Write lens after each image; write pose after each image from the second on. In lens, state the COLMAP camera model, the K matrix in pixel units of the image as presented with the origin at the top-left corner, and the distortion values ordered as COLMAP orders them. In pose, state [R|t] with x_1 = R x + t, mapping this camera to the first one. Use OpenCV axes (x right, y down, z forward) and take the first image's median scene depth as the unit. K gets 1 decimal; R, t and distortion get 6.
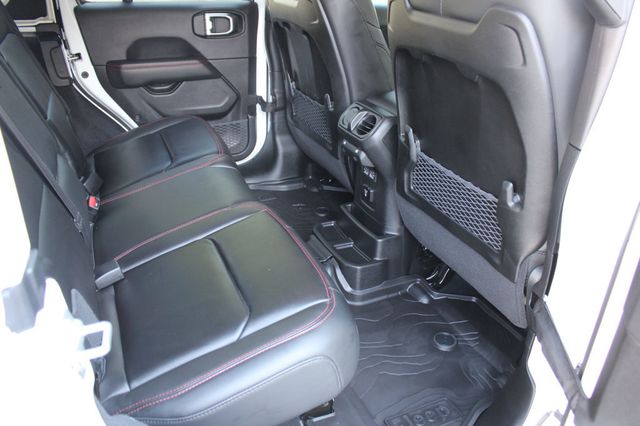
lens RADIAL K [[541.6, 0, 320.0], [0, 541.6, 213.0], [0, 0, 1]] dist [-0.145420, 0.164350]
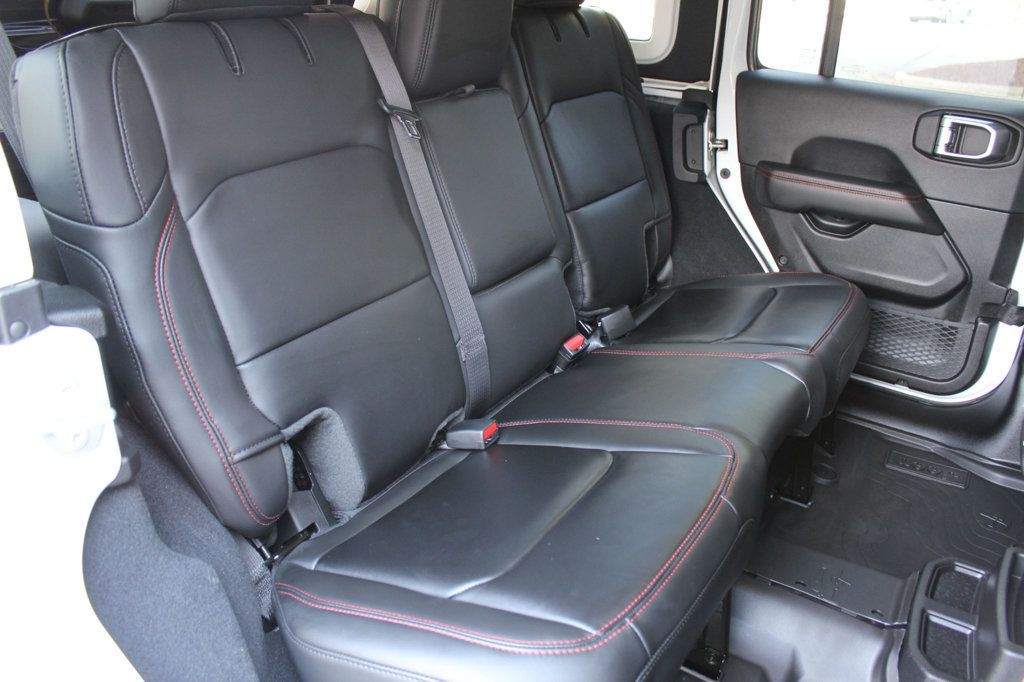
lens RADIAL K [[866.6, 0, 512.0], [0, 866.6, 341.0], [0, 0, 1]] dist [-0.145420, 0.164350]
pose [[0.586059, 0.329413, -0.740285, 0.236524], [-0.395321, 0.913757, 0.093643, -0.067550], [0.707288, 0.237770, 0.665740, 0.162292]]
